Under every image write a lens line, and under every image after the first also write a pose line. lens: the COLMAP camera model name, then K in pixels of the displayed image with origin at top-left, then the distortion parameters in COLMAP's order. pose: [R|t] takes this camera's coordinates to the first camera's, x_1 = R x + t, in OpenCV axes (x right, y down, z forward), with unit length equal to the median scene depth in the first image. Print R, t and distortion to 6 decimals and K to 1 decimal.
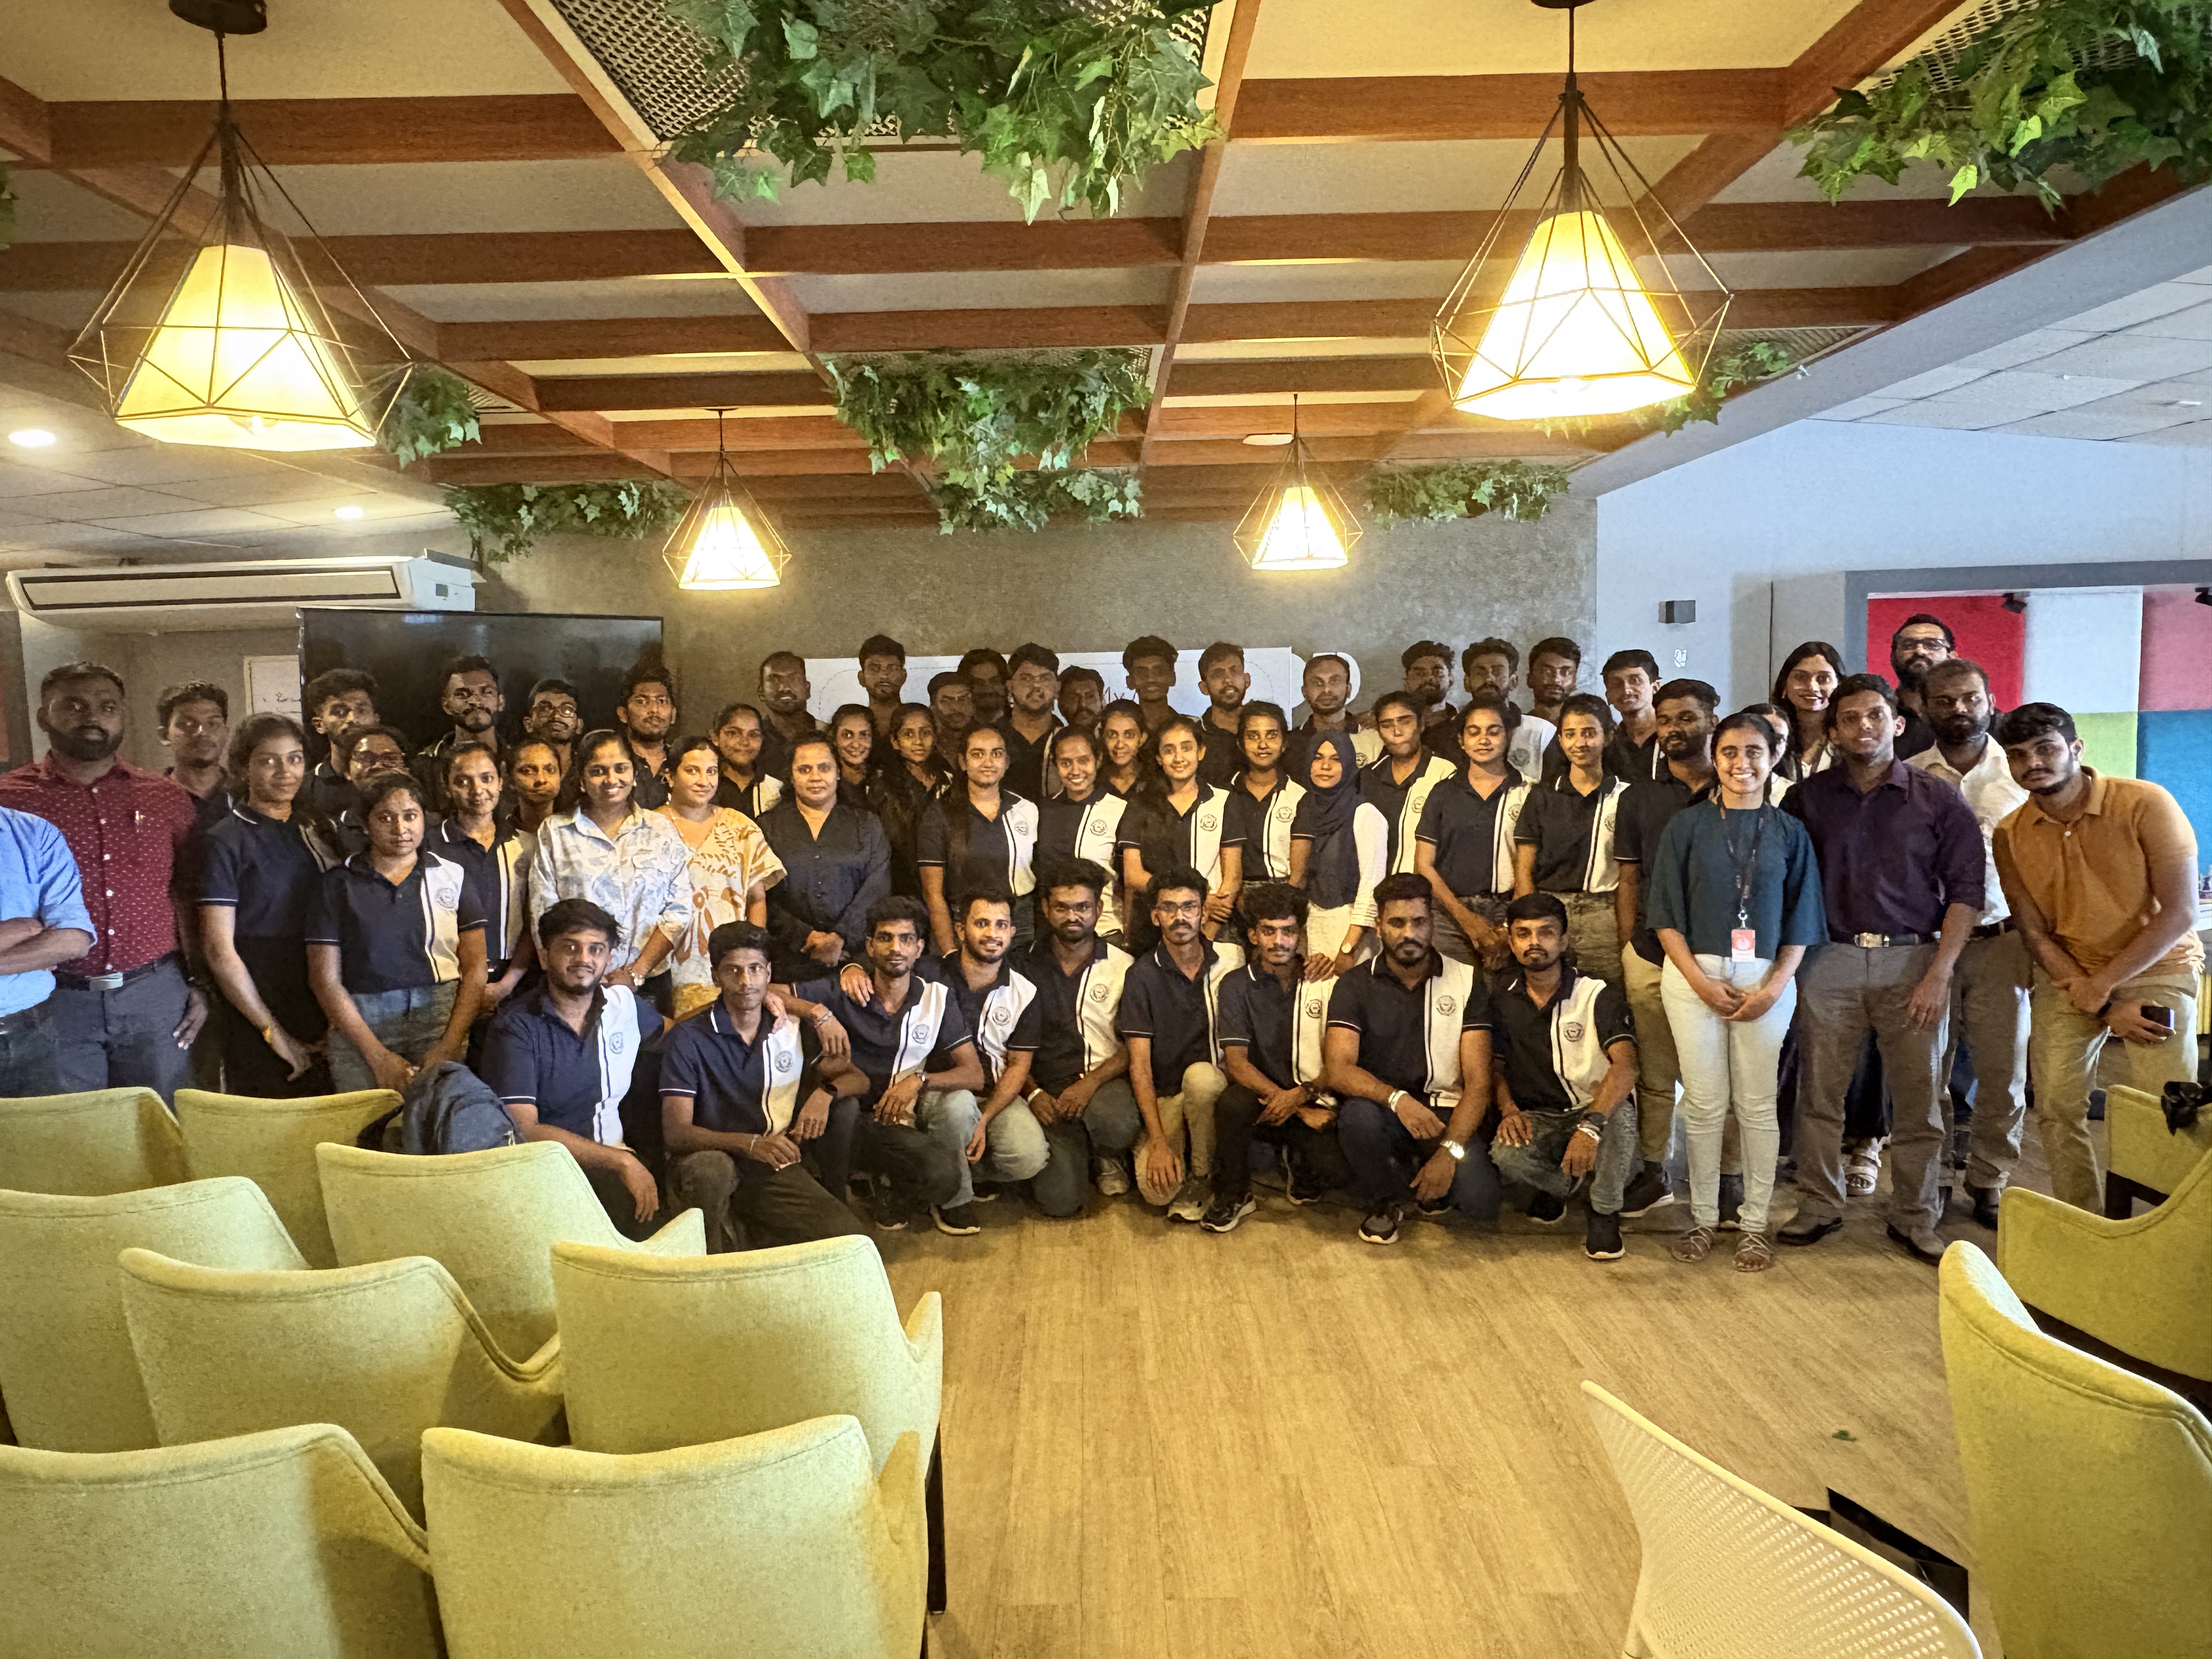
lens RADIAL K [[1515.8, 0, 1104.3], [0, 1515.8, 794.4], [0, 0, 1]] dist [-0.002582, -0.005005]
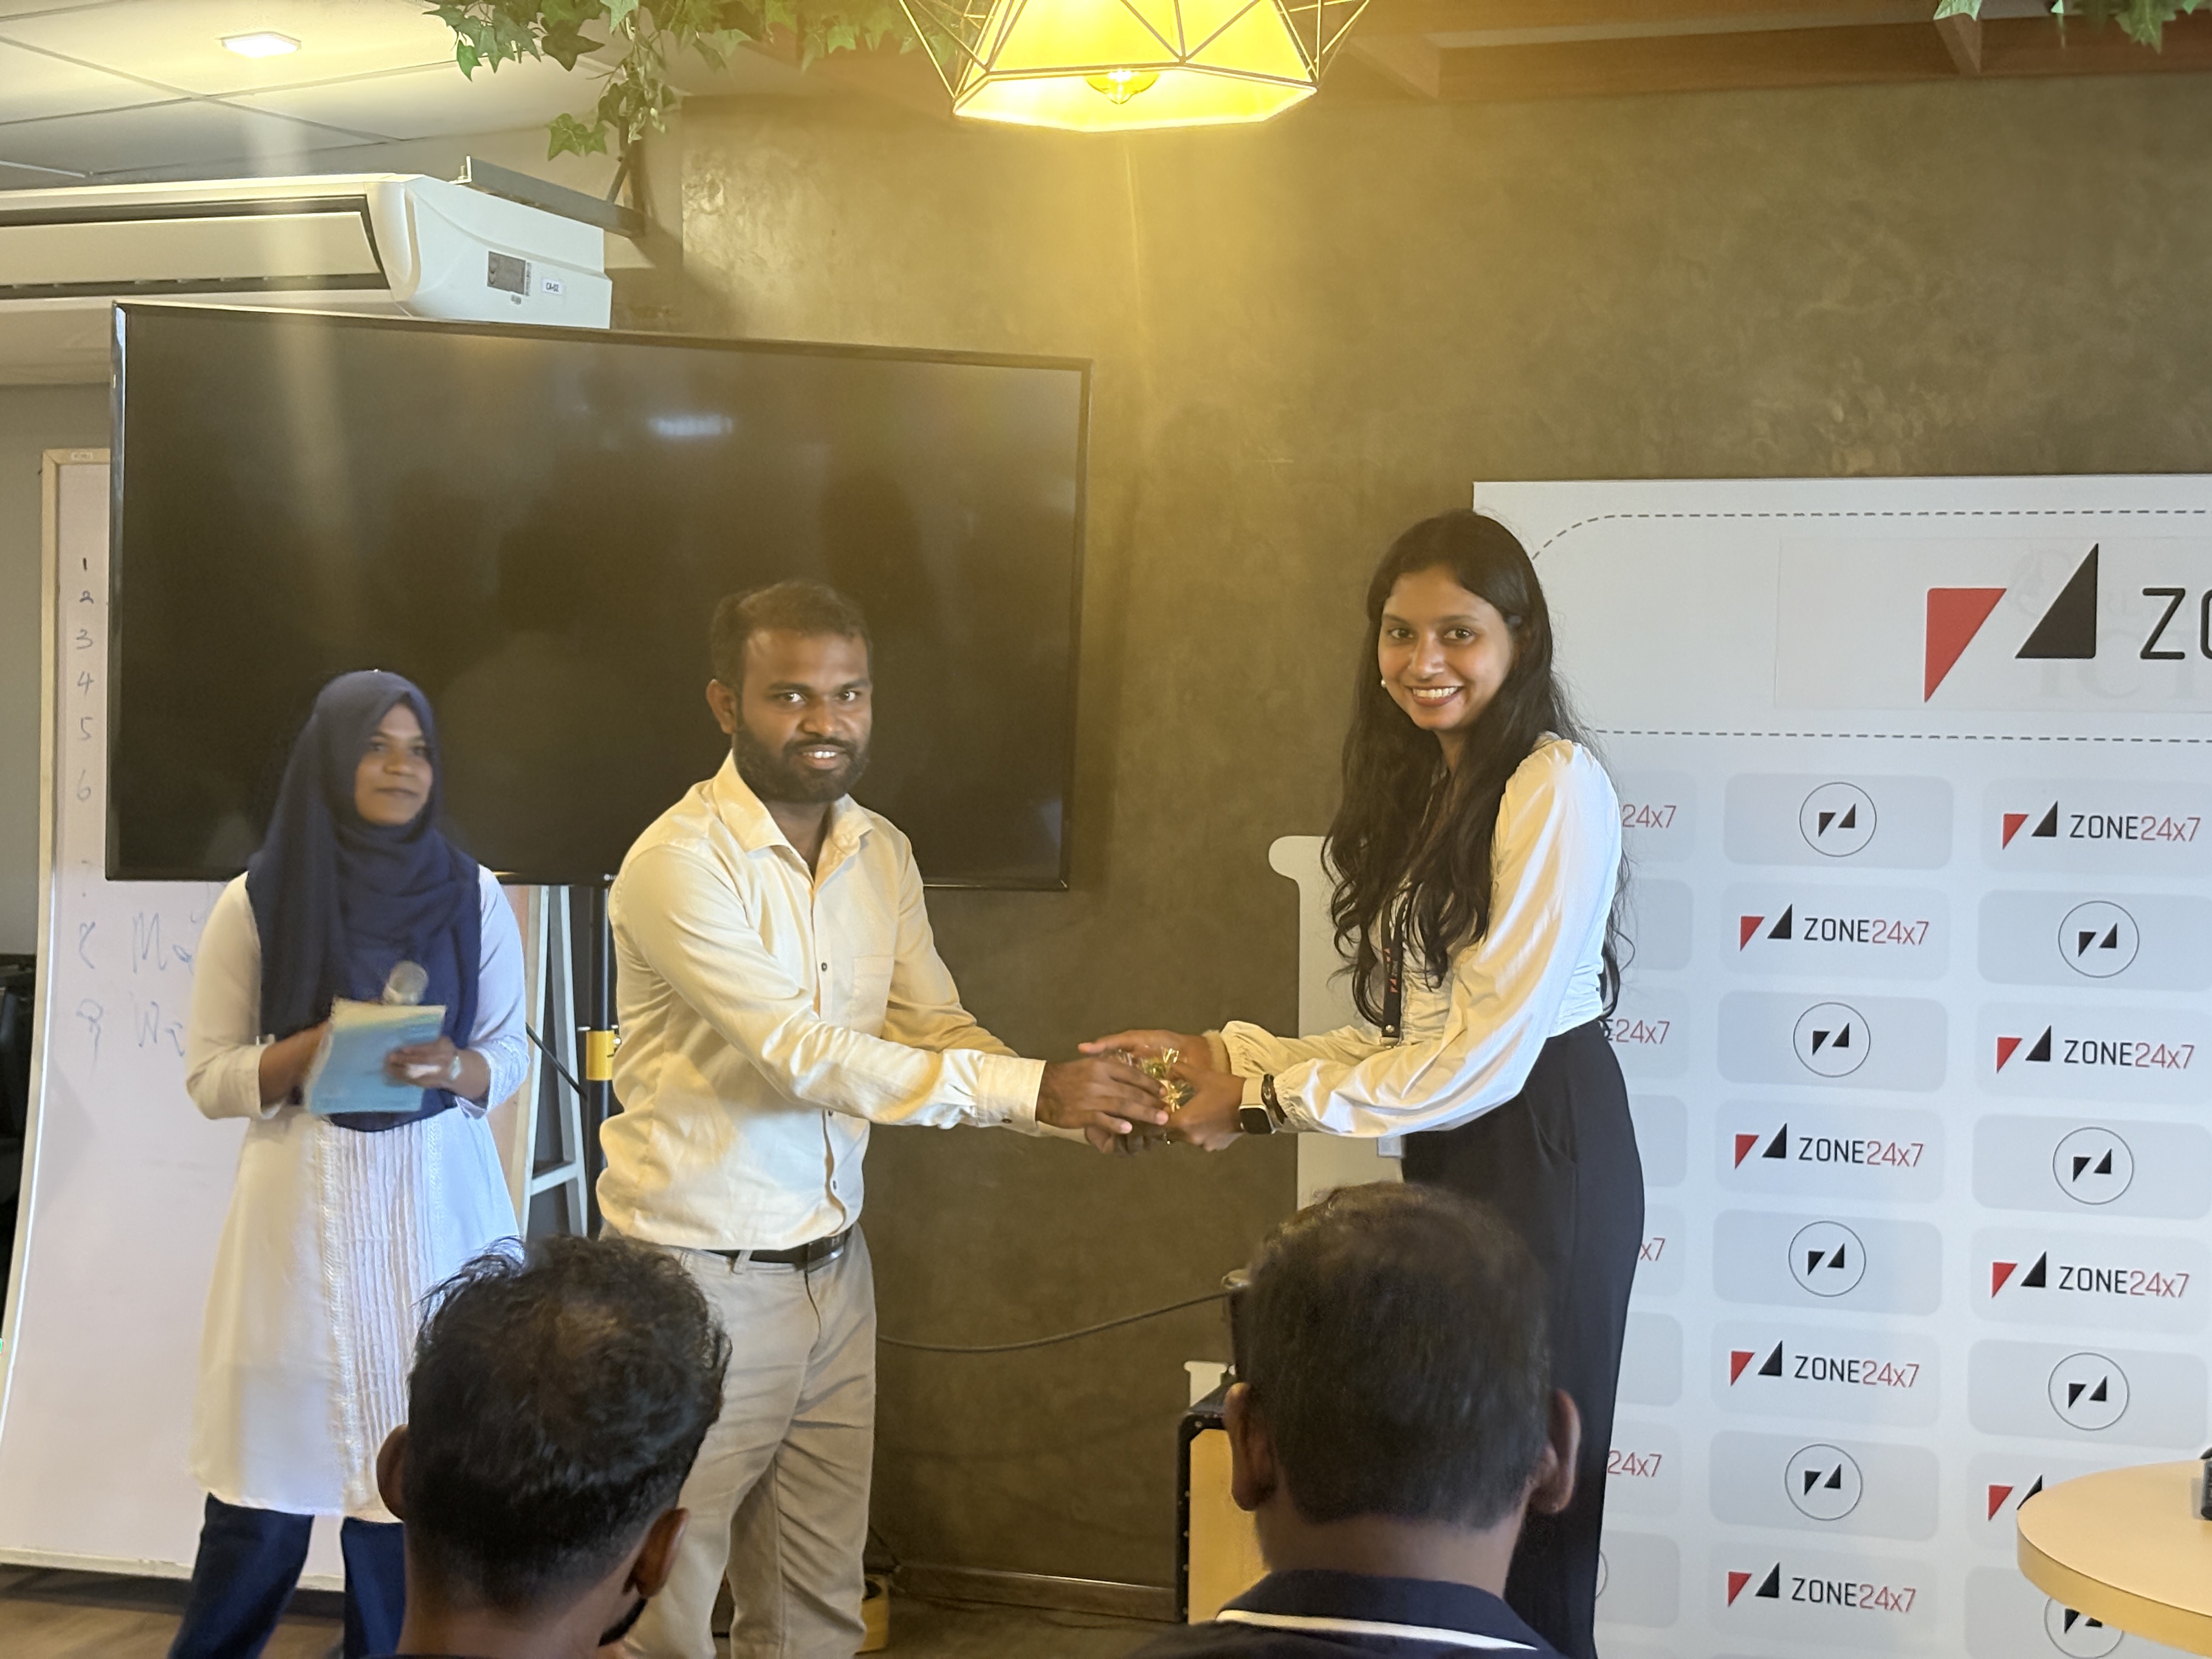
lens RADIAL K [[3333.4, 0, 1095.3], [0, 3333.4, 832.3], [0, 0, 1]] dist [0.255370, -1.039386]
pose [[0.944428, 0.050467, -0.324823, -0.053482], [-0.055185, 0.998462, -0.005324, -0.006860], [0.324054, 0.022953, 0.945760, 0.437618]]
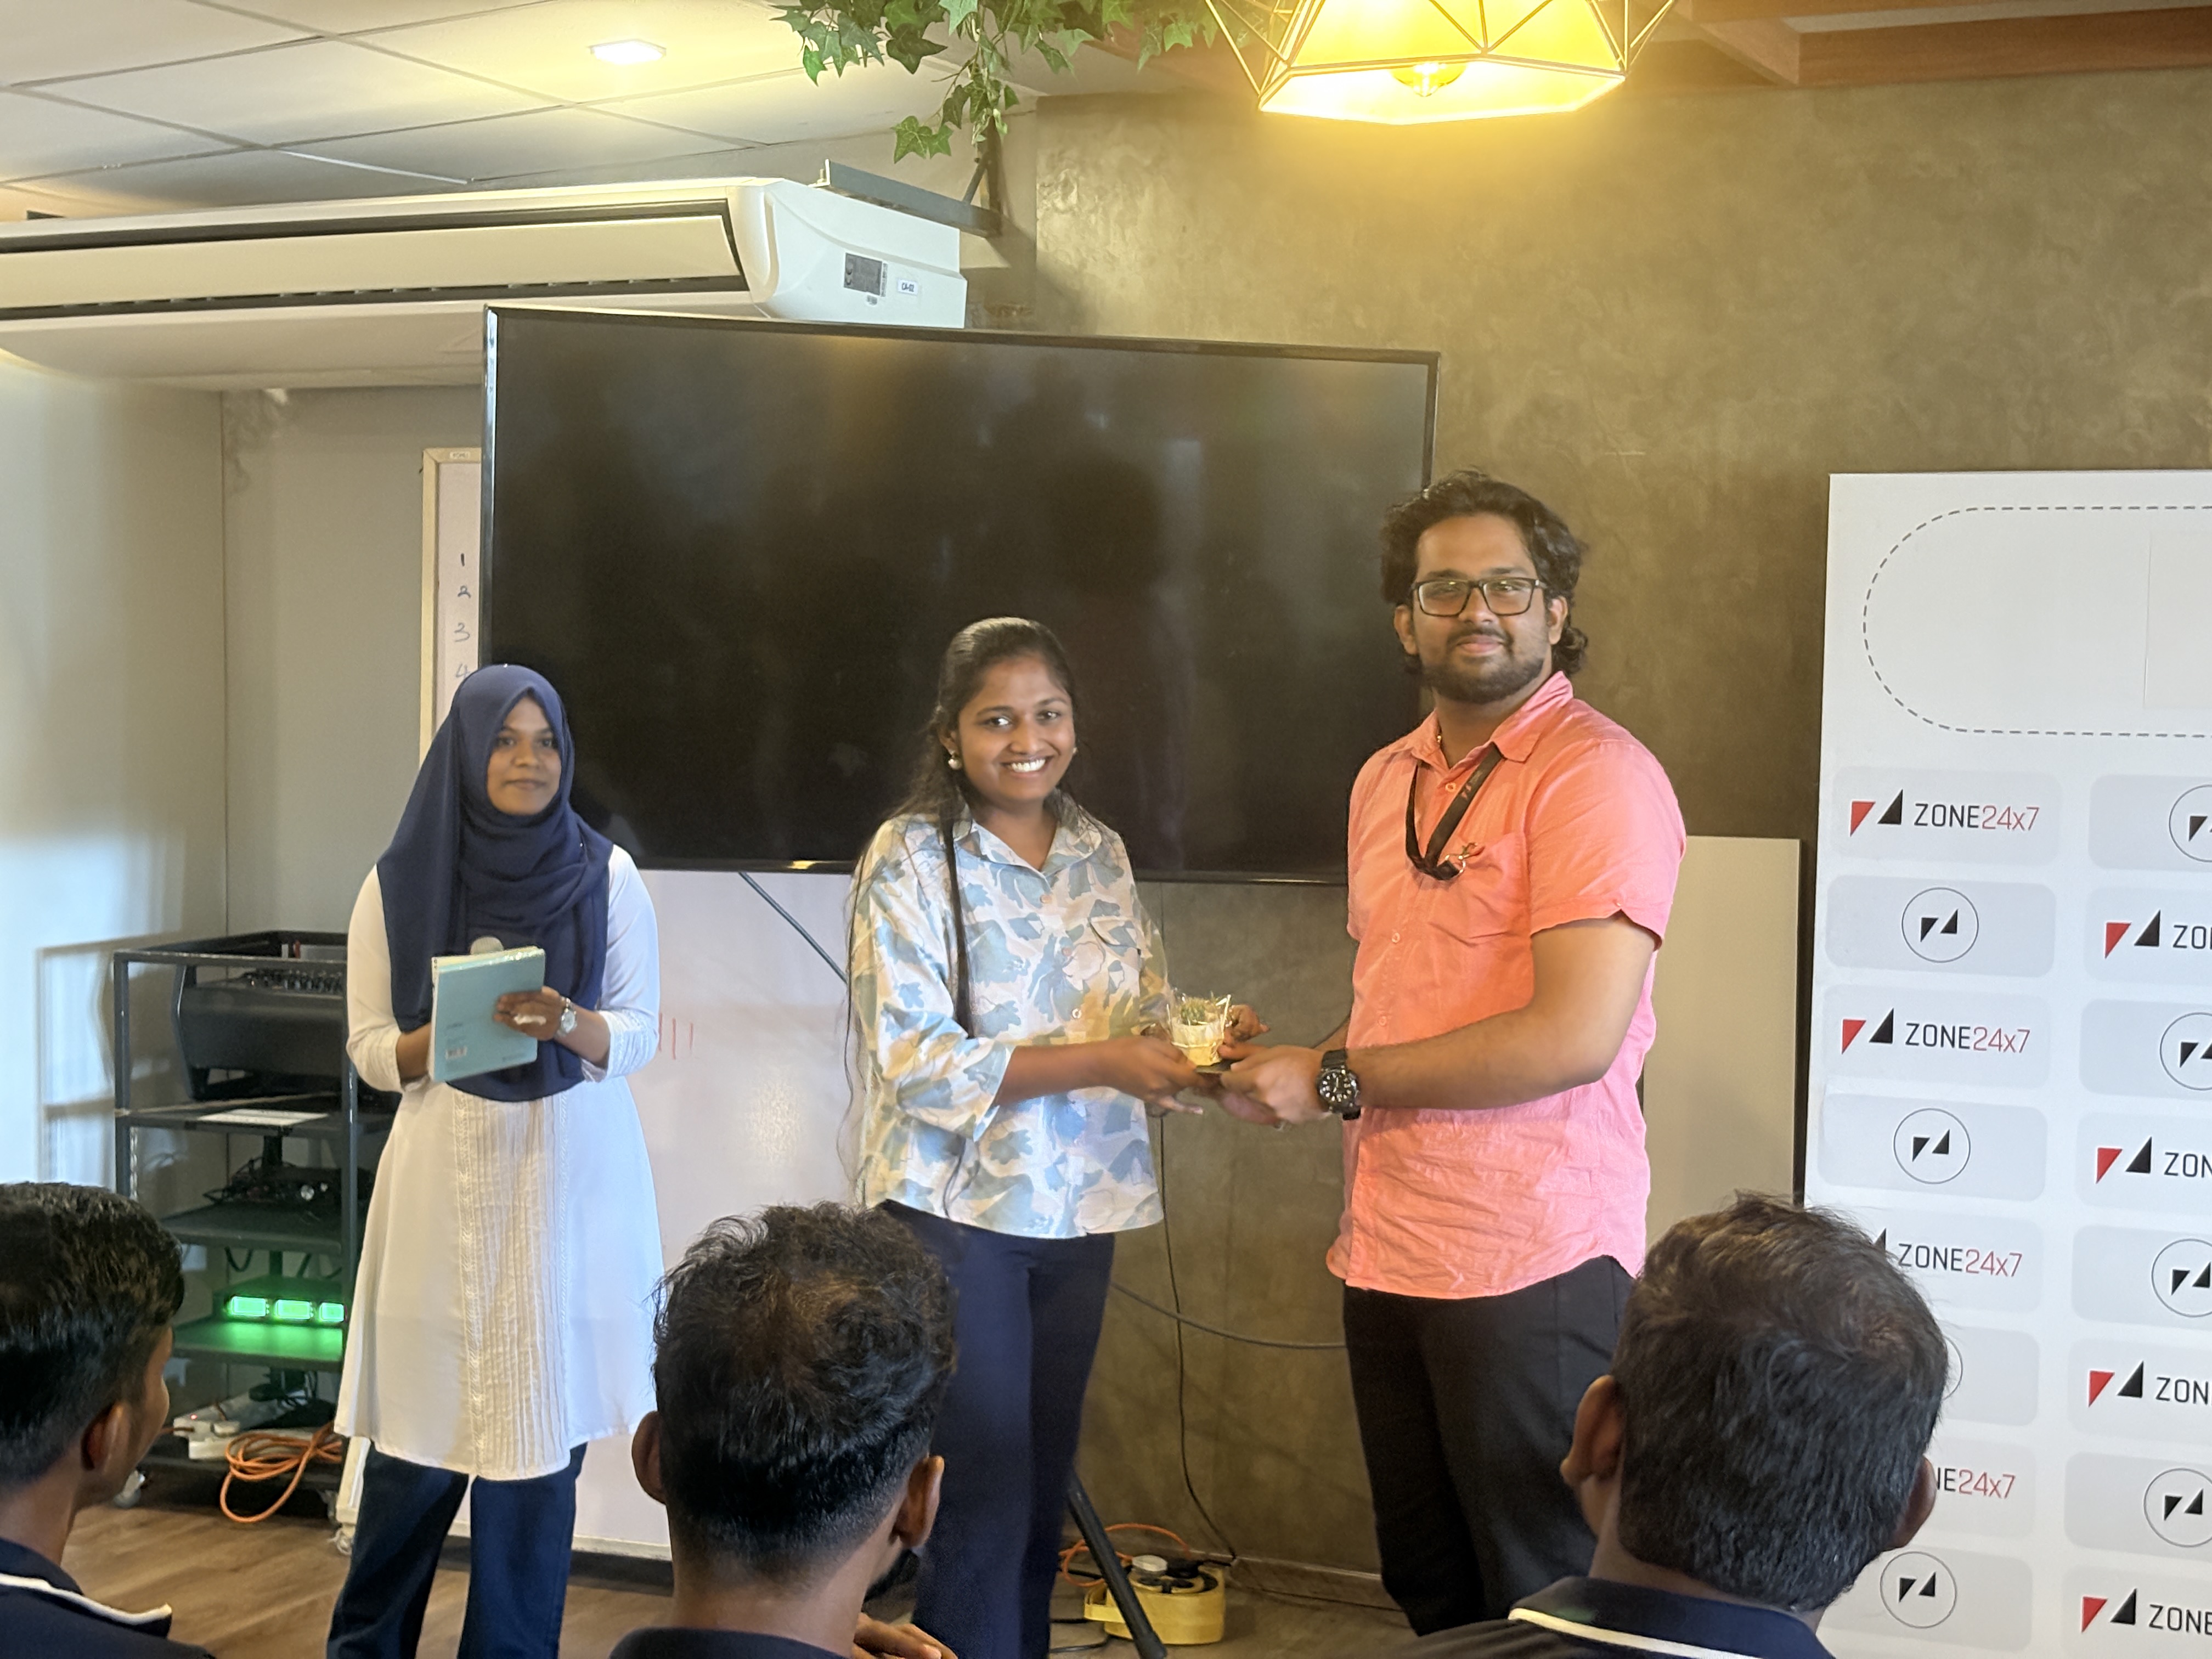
lens RADIAL K [[3333.4, 0, 1095.3], [0, 3333.4, 832.3], [0, 0, 1]] dist [0.255370, -1.039386]
pose [[0.900791, 0.060524, -0.430014, -0.038948], [-0.065568, 0.997843, 0.003094, -0.007844], [0.429274, 0.025409, 0.902817, 0.442536]]
